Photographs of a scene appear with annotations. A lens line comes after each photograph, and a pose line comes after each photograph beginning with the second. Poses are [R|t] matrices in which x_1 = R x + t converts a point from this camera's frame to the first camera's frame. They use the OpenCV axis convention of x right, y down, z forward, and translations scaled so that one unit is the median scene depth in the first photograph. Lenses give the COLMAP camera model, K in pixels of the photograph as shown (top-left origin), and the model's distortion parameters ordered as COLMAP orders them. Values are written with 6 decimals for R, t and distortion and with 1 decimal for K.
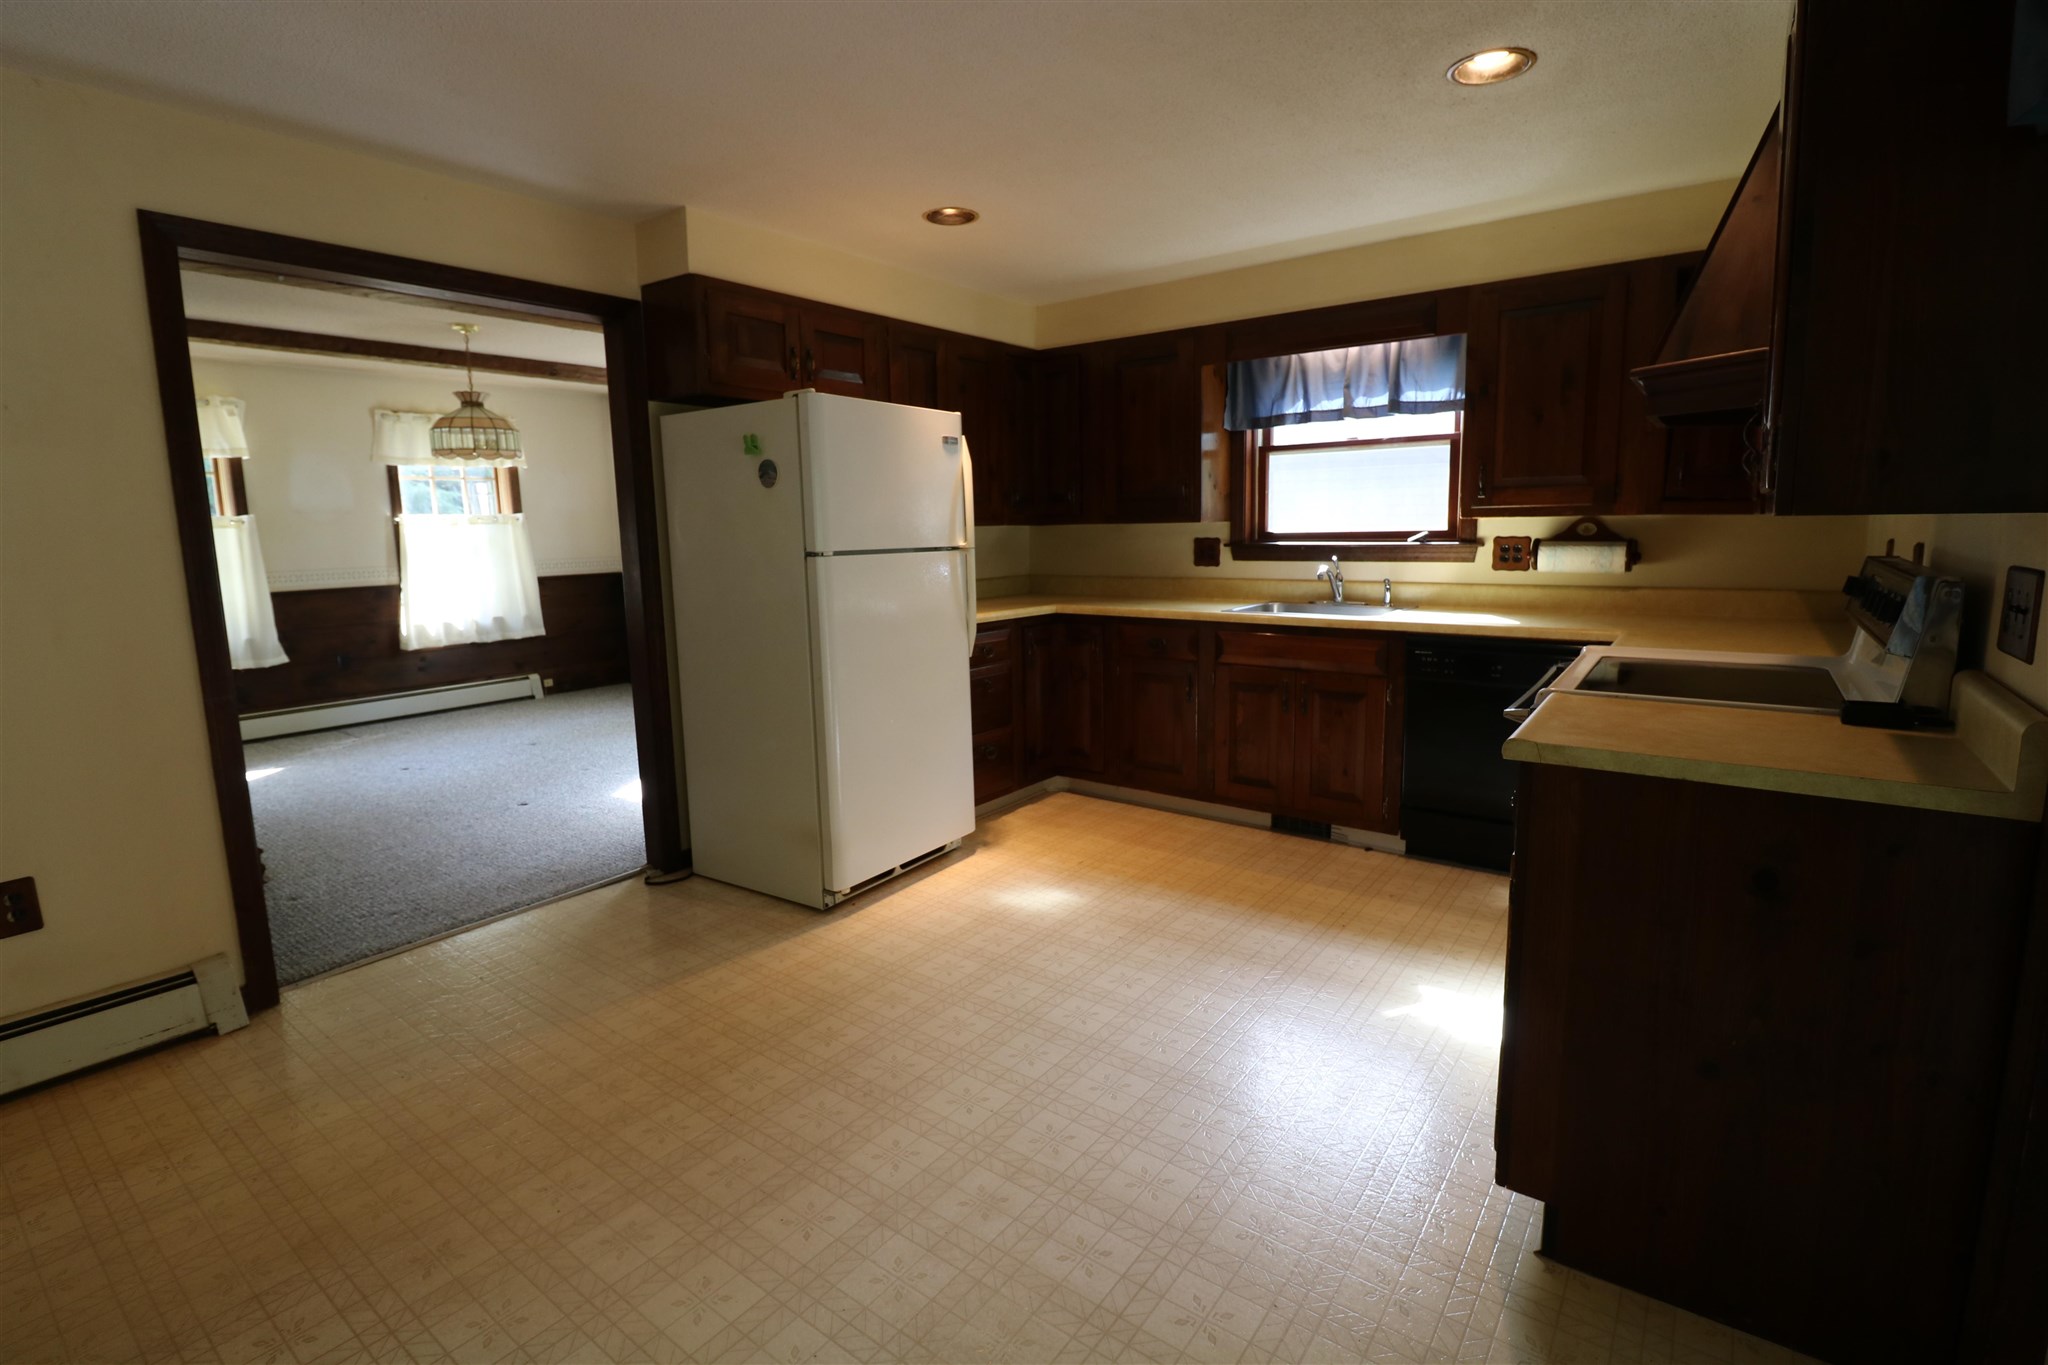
lens RADIAL K [[944.2, 0, 1027.1], [0, 944.2, 661.2], [0, 0, 1]] dist [0.001723, -0.015888]
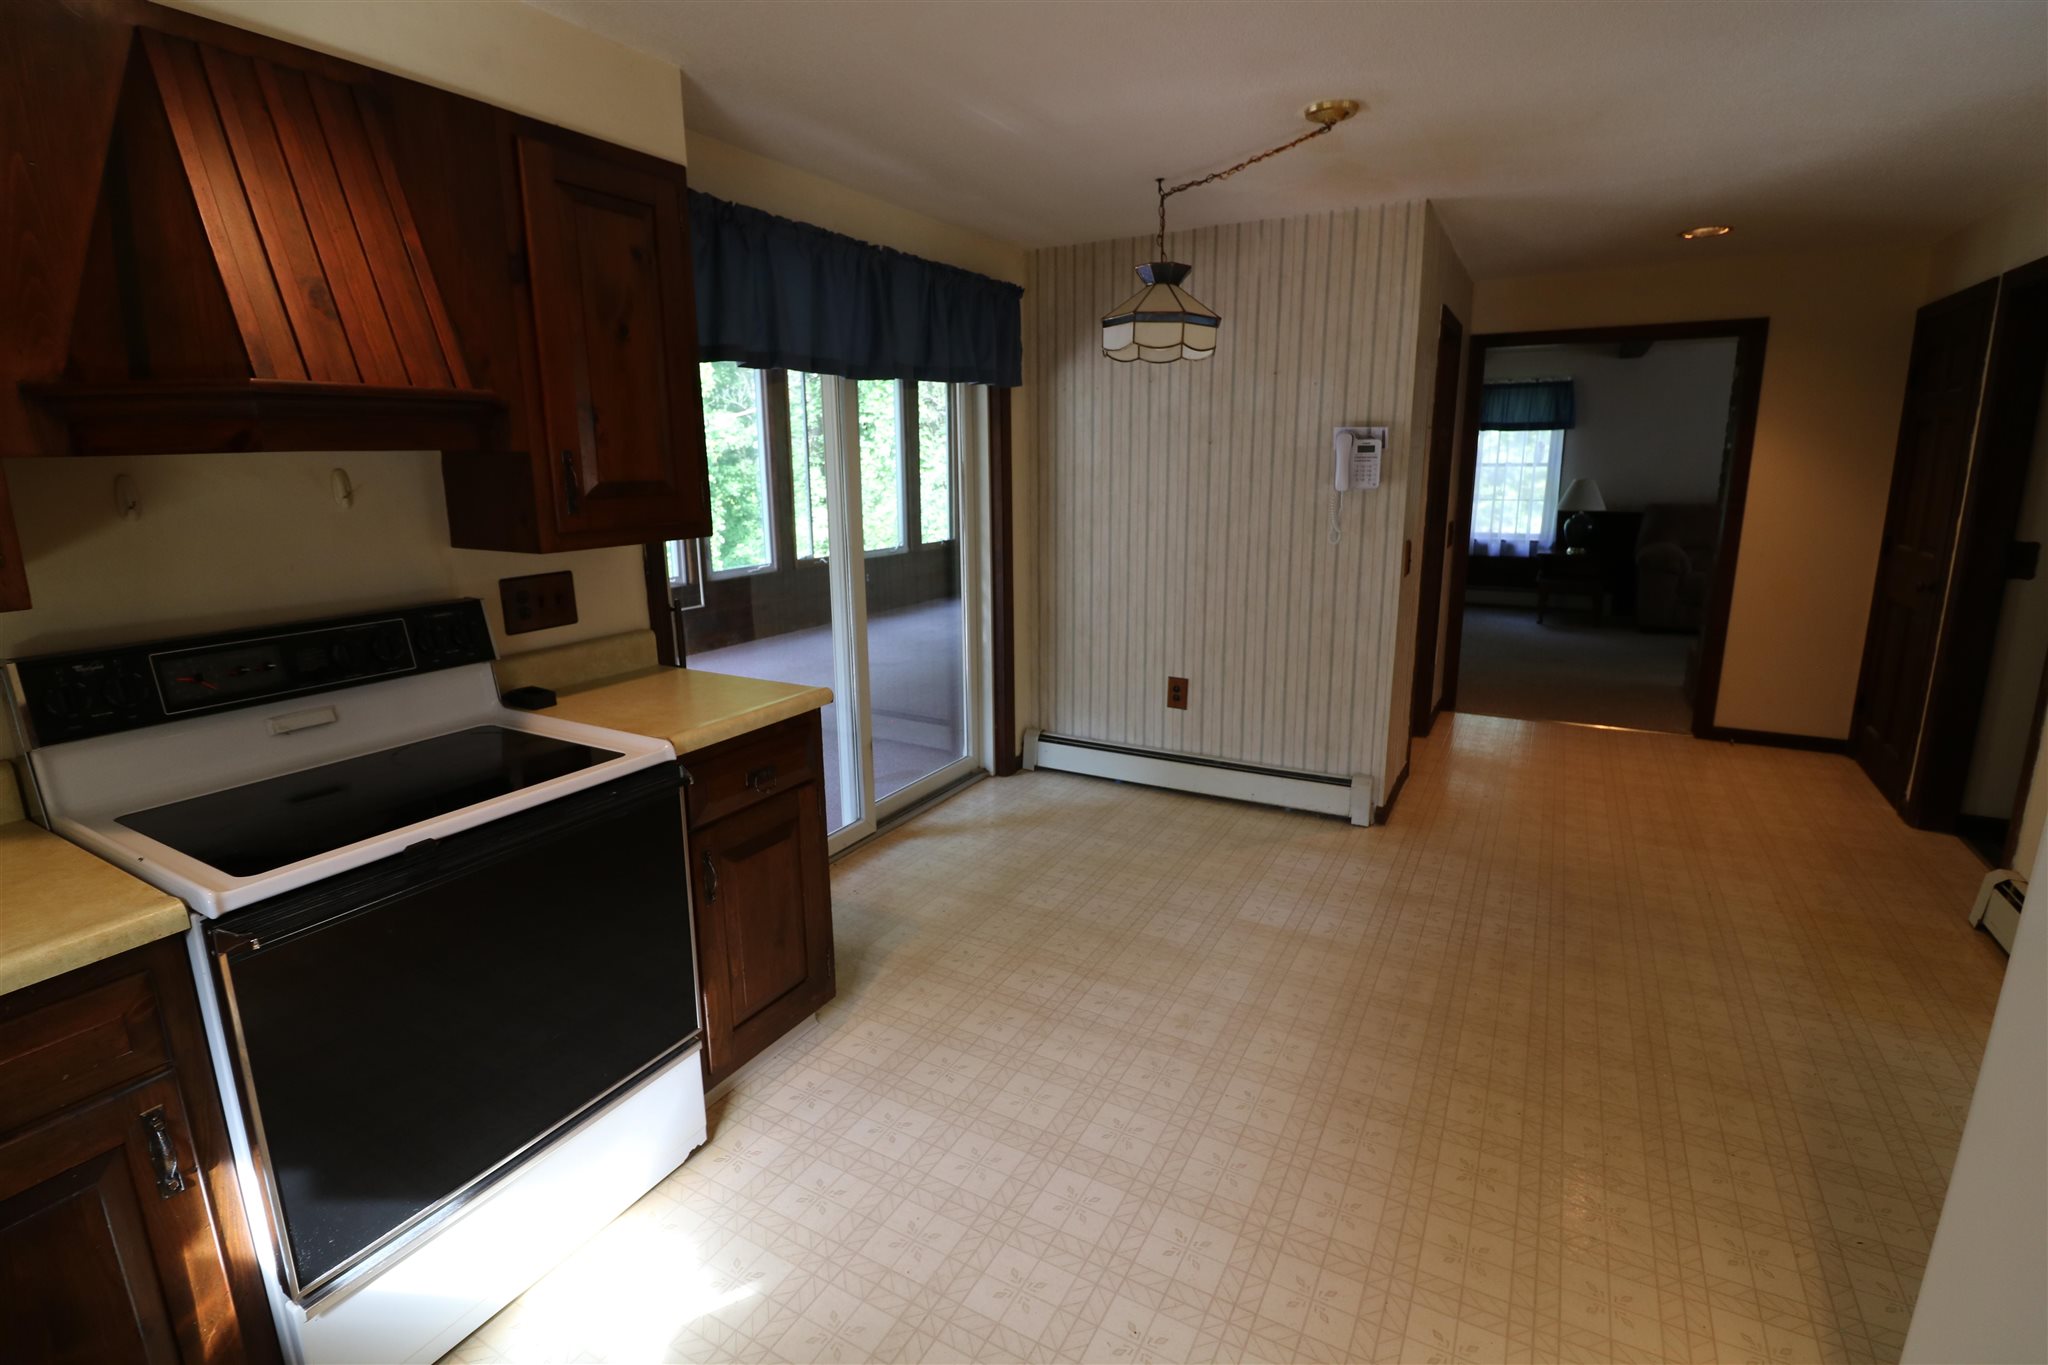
lens RADIAL K [[943.7, 0, 1033.4], [0, 943.7, 659.4], [0, 0, 1]] dist [-0.000744, -0.015929]
pose [[-0.989798, 0.061635, -0.128457, 0.159896], [0.012159, 0.934842, 0.354856, -0.202571], [0.141959, 0.349674, -0.926054, 1.004008]]
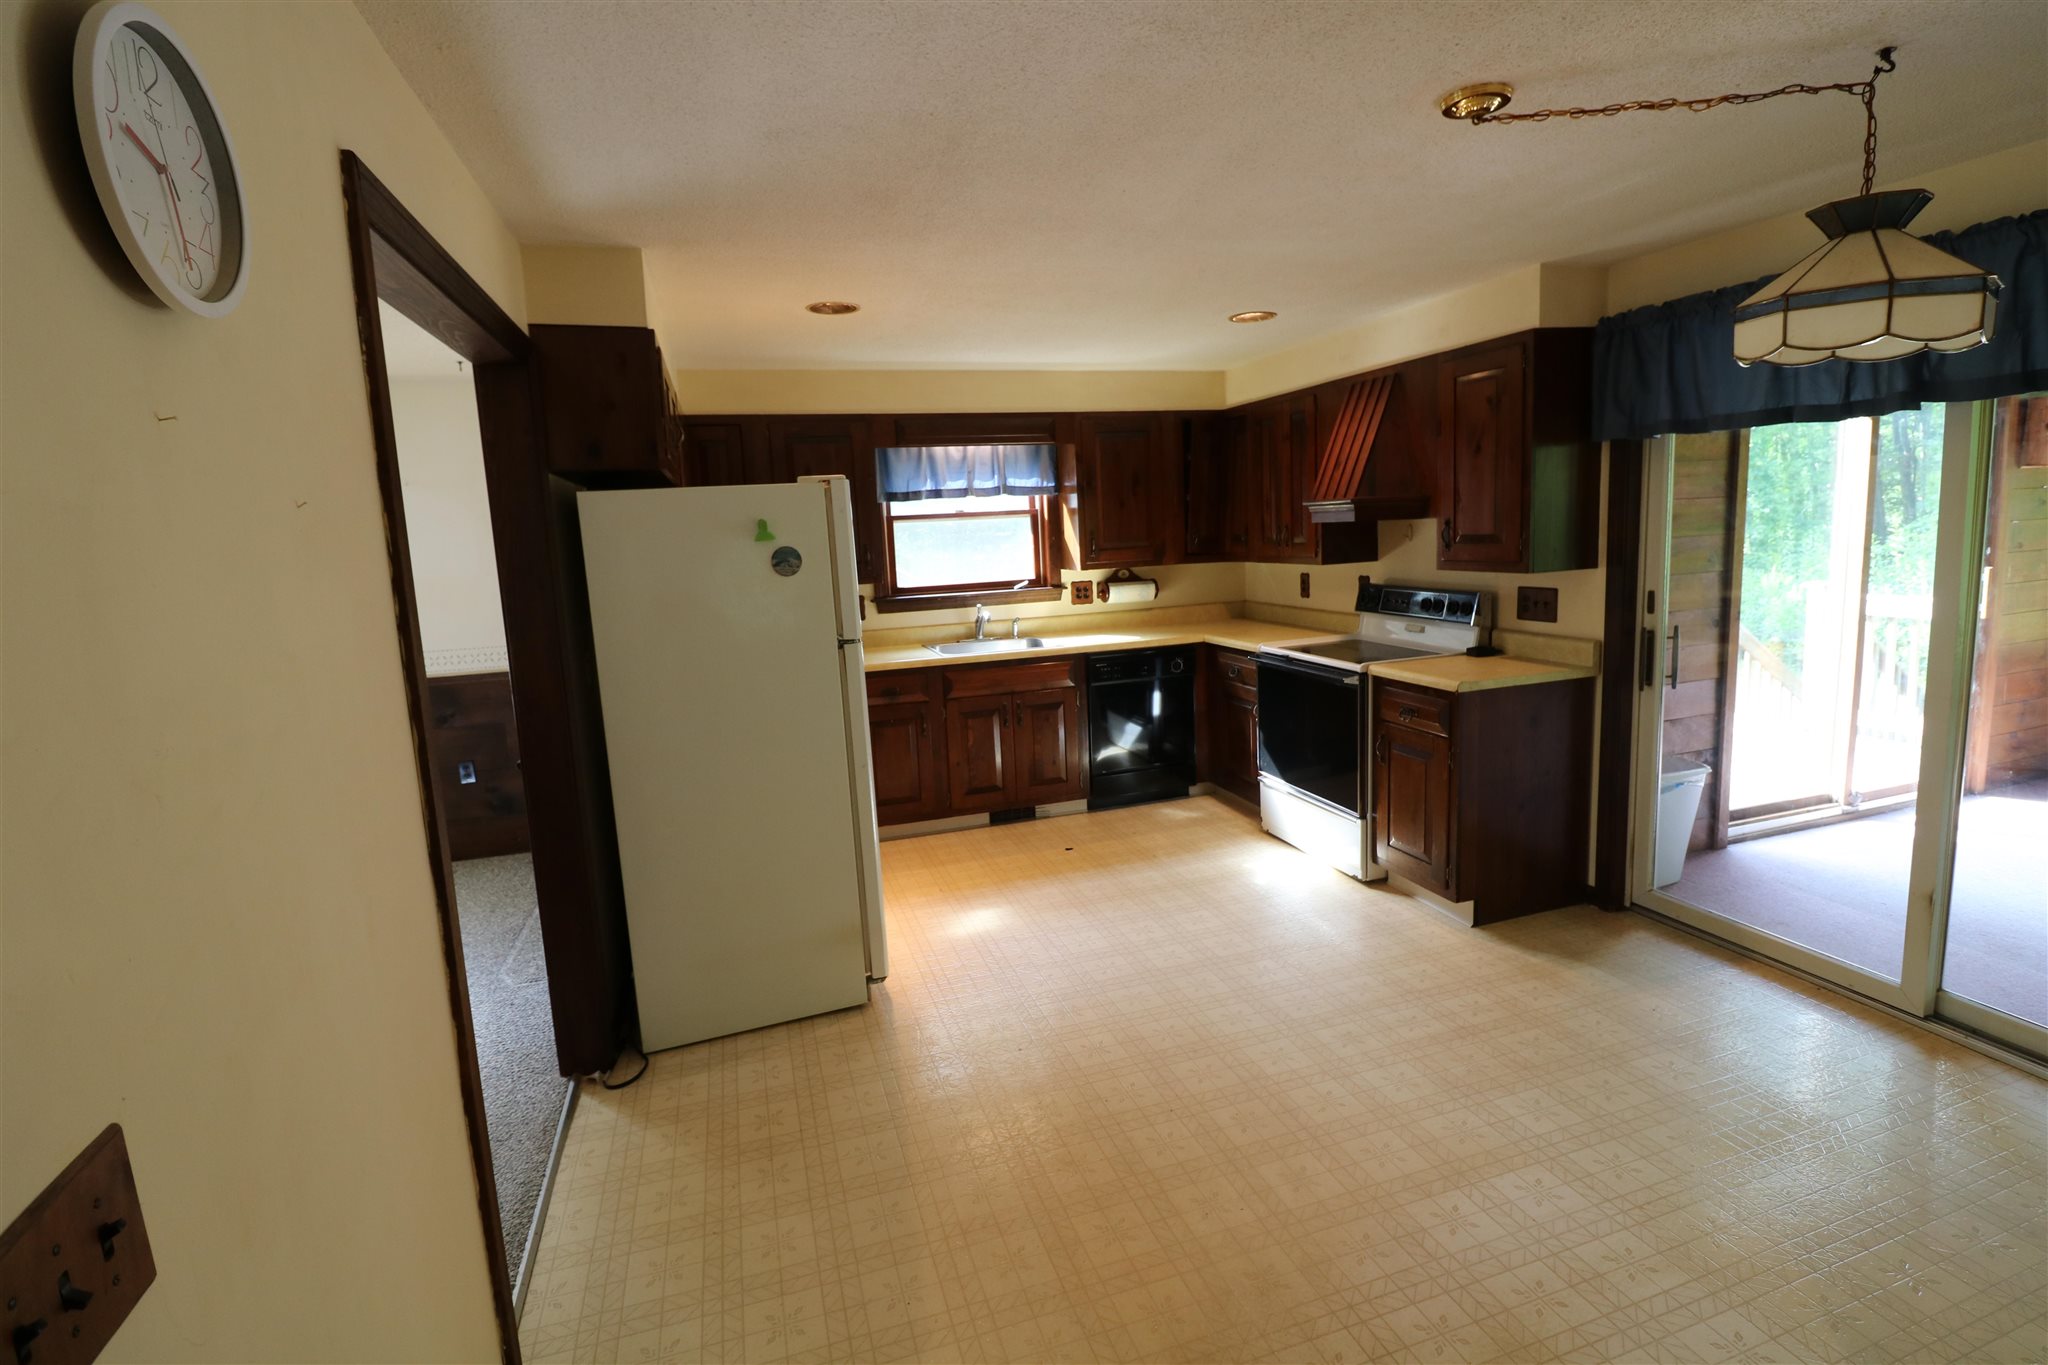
lens RADIAL K [[944.2, 0, 1027.1], [0, 944.2, 661.2], [0, 0, 1]] dist [0.001723, -0.015888]
pose [[0.574640, -0.123960, 0.808964, -0.738194], [0.150239, 0.987642, 0.044619, -0.088407], [-0.804498, 0.095898, 0.586163, 0.224832]]
